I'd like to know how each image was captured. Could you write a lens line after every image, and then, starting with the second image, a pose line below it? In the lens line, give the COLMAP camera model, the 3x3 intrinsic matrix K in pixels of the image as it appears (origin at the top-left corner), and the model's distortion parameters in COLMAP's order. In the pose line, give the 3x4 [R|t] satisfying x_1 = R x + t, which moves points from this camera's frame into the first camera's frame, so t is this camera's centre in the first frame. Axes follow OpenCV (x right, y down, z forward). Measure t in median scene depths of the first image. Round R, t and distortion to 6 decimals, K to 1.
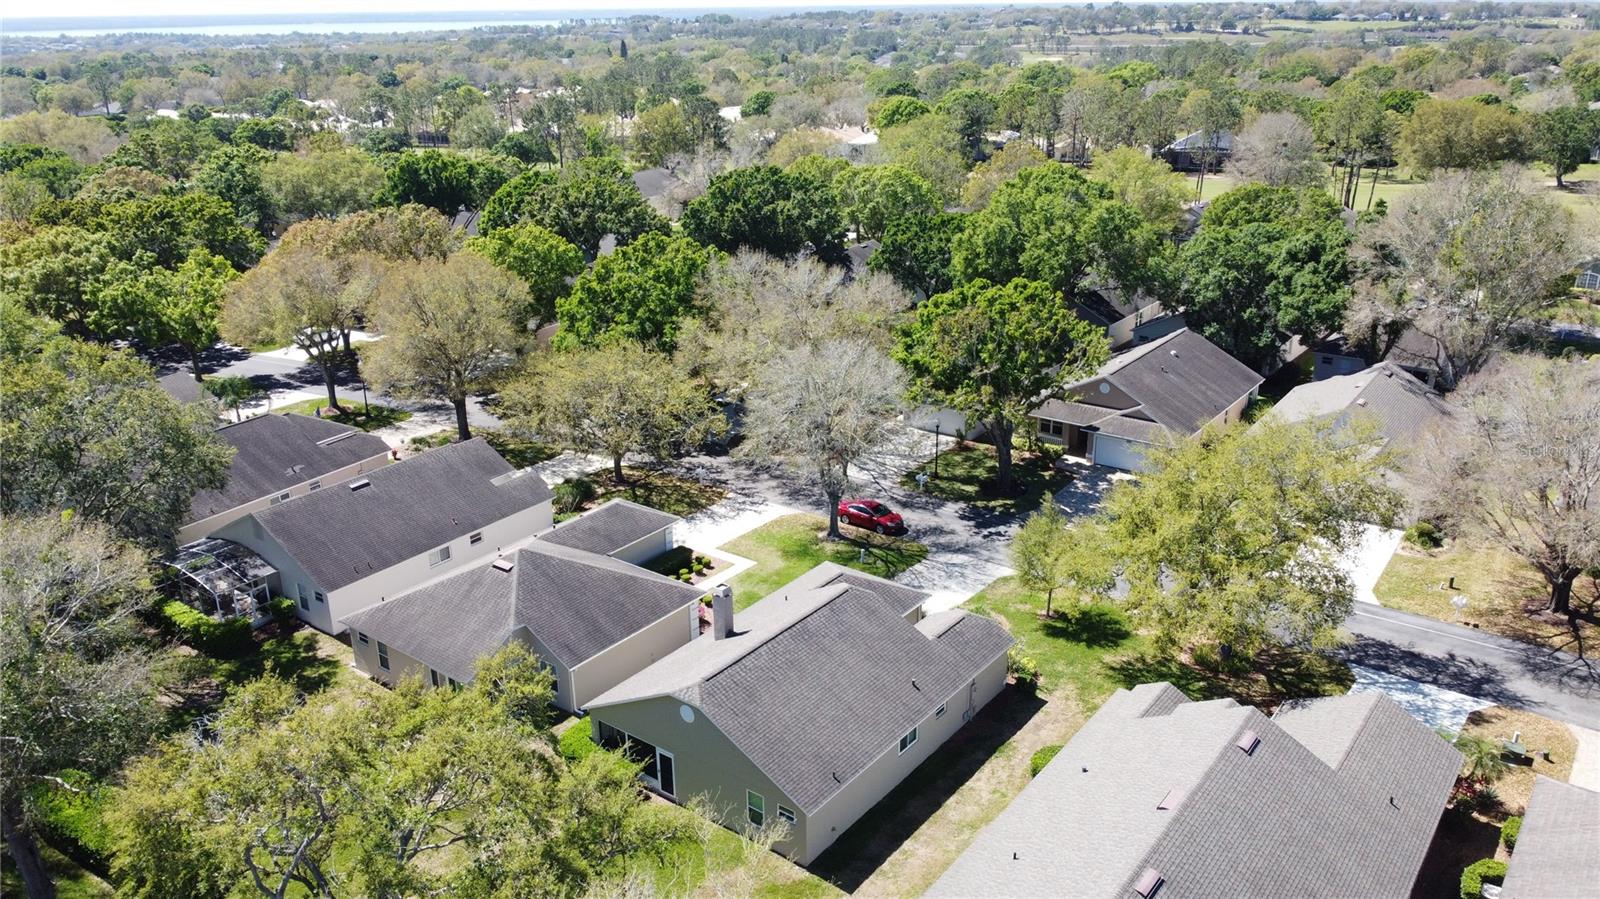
lens RADIAL K [[1211.1, 0, 800.0], [0, 1211.1, 449.5], [0, 0, 1]] dist [0.028063, -0.056017]
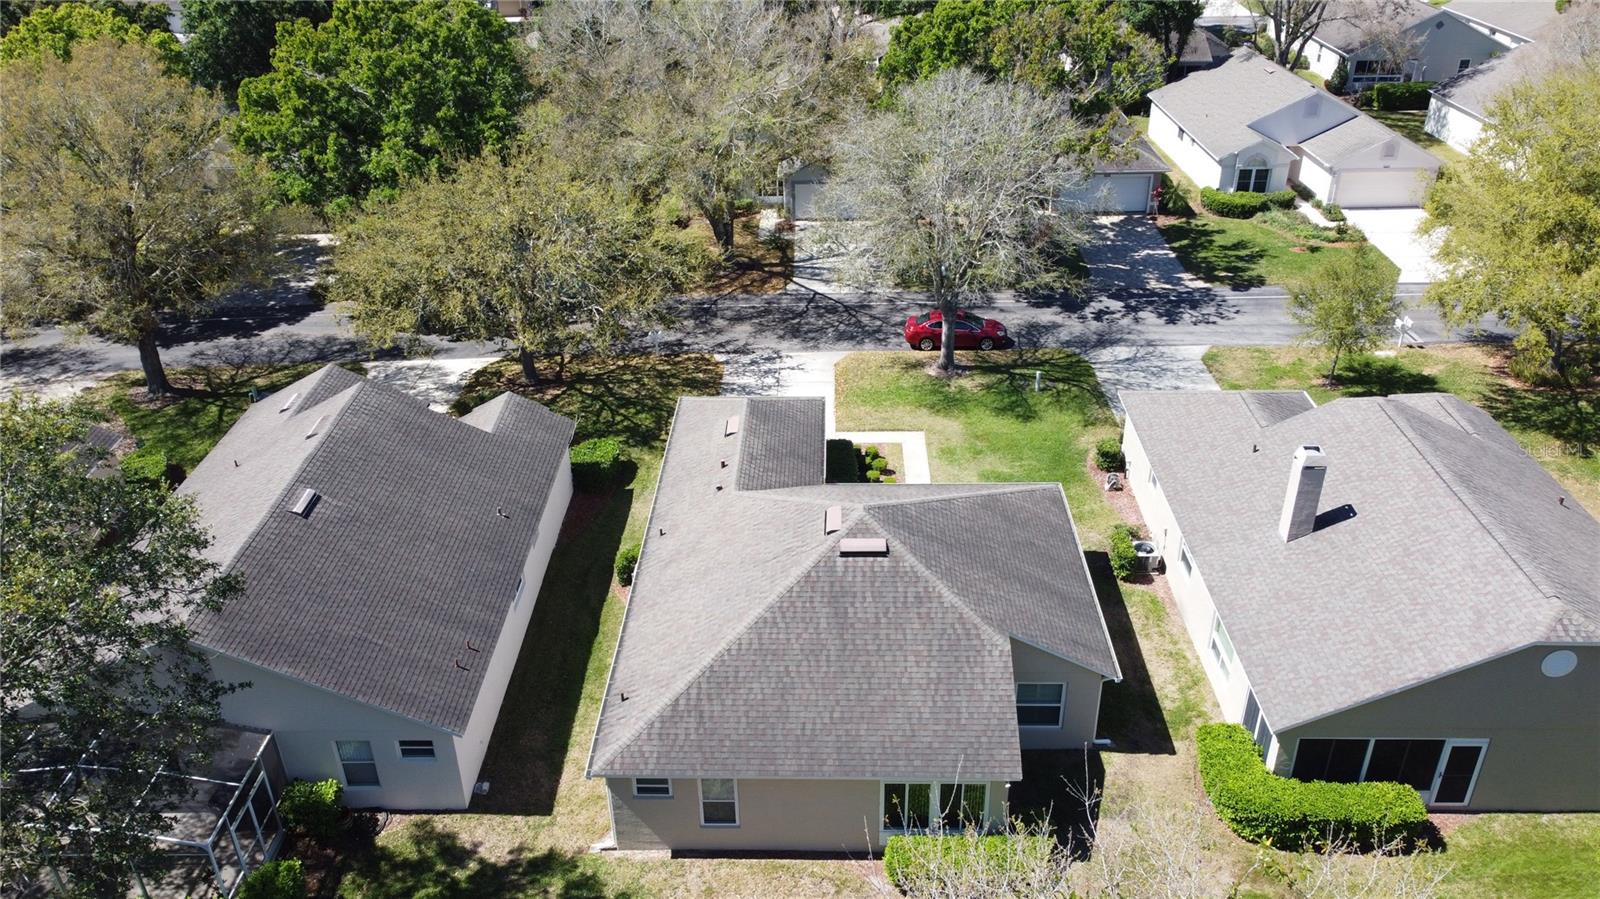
lens RADIAL K [[1211.1, 0, 800.0], [0, 1211.1, 449.5], [0, 0, 1]] dist [0.028063, -0.056017]
pose [[0.810294, -0.286472, 0.511231, -0.360930], [0.208378, 0.956207, 0.205541, -0.039957], [-0.547724, -0.060019, 0.834503, 0.402139]]
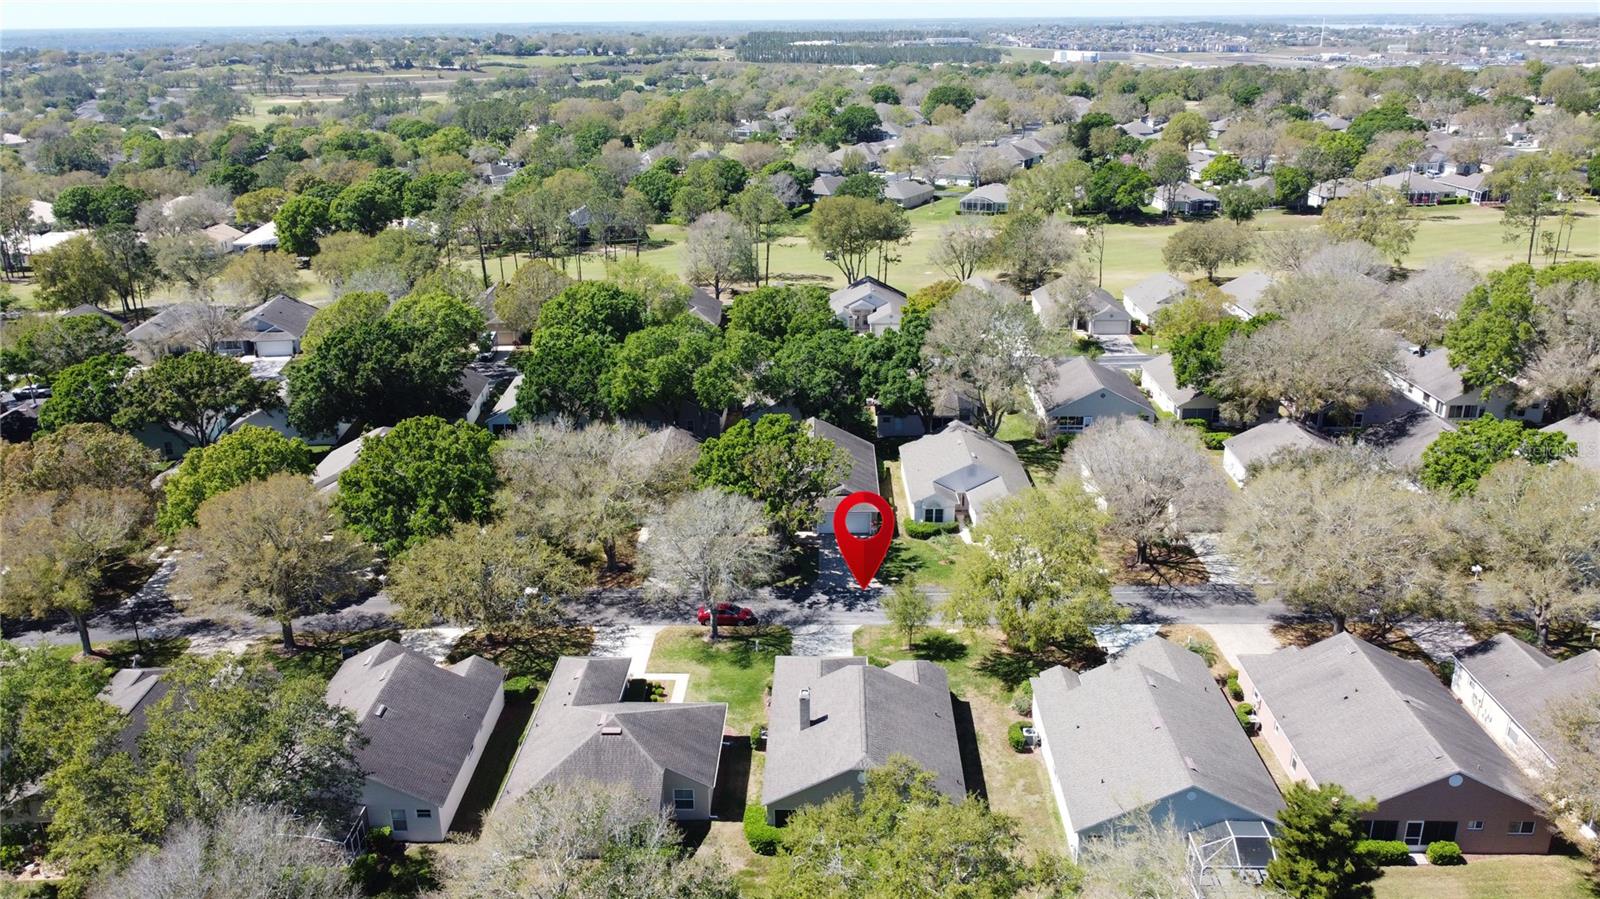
lens RADIAL K [[1211.1, 0, 800.0], [0, 1211.1, 449.5], [0, 0, 1]] dist [0.028063, -0.056017]
pose [[0.812435, -0.192249, 0.550445, -0.503100], [0.200539, 0.978614, 0.045804, -0.146558], [-0.547479, 0.073173, 0.833614, -0.130443]]
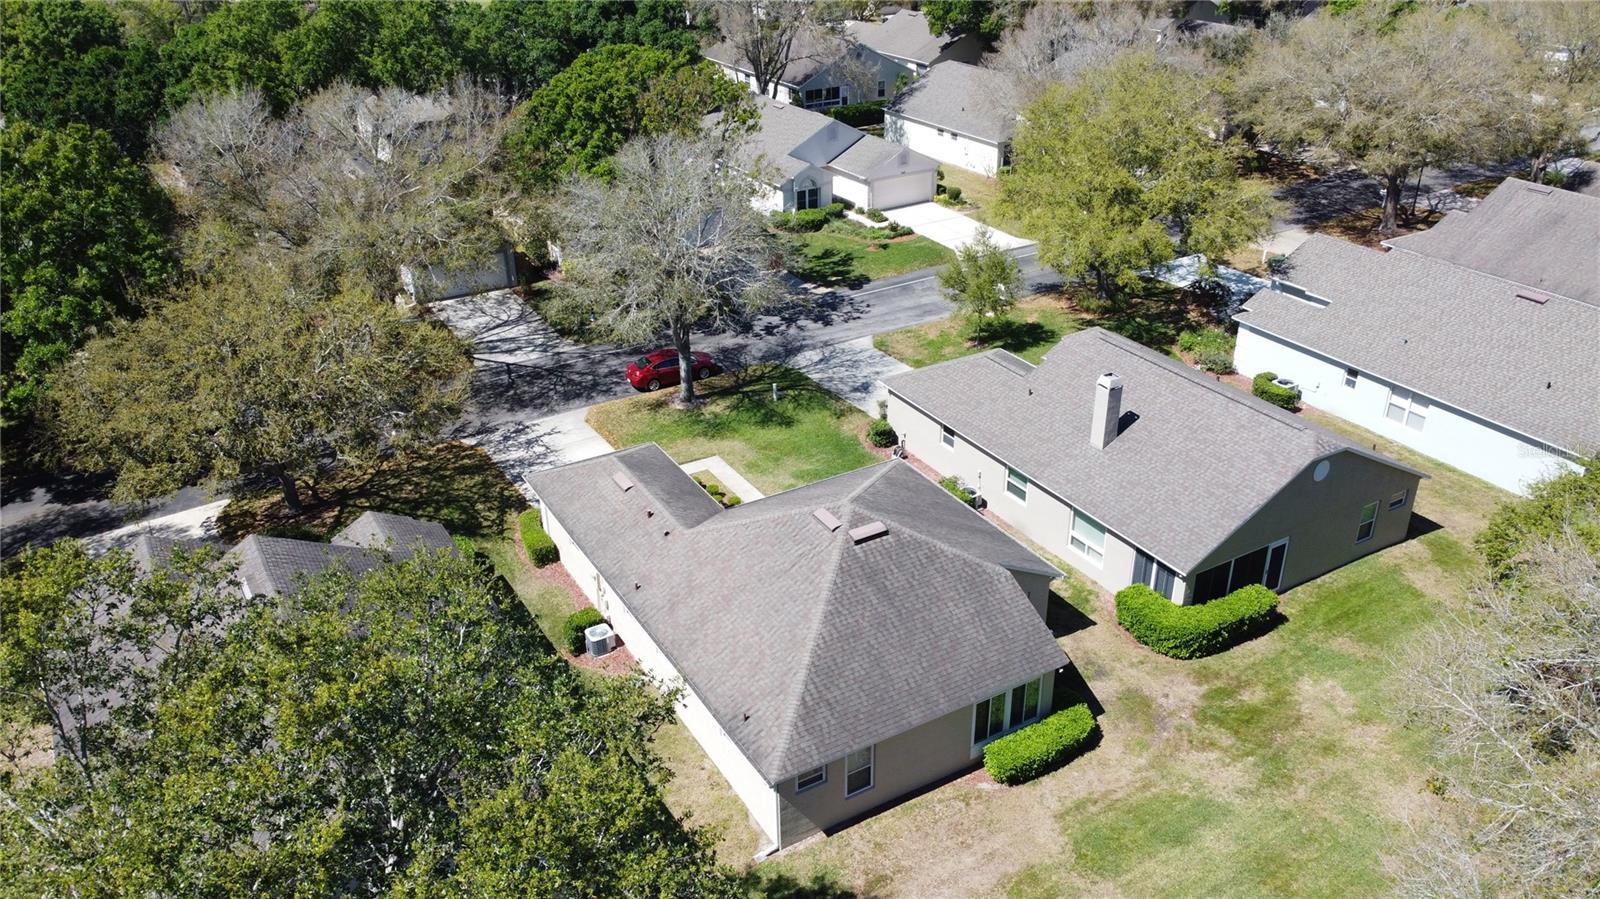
lens RADIAL K [[1211.1, 0, 800.0], [0, 1211.1, 449.5], [0, 0, 1]] dist [0.028063, -0.056017]
pose [[0.386181, -0.420137, 0.821188, -0.515385], [0.329026, 0.894431, 0.302878, -0.096753], [-0.861746, 0.153226, 0.483648, 0.500712]]
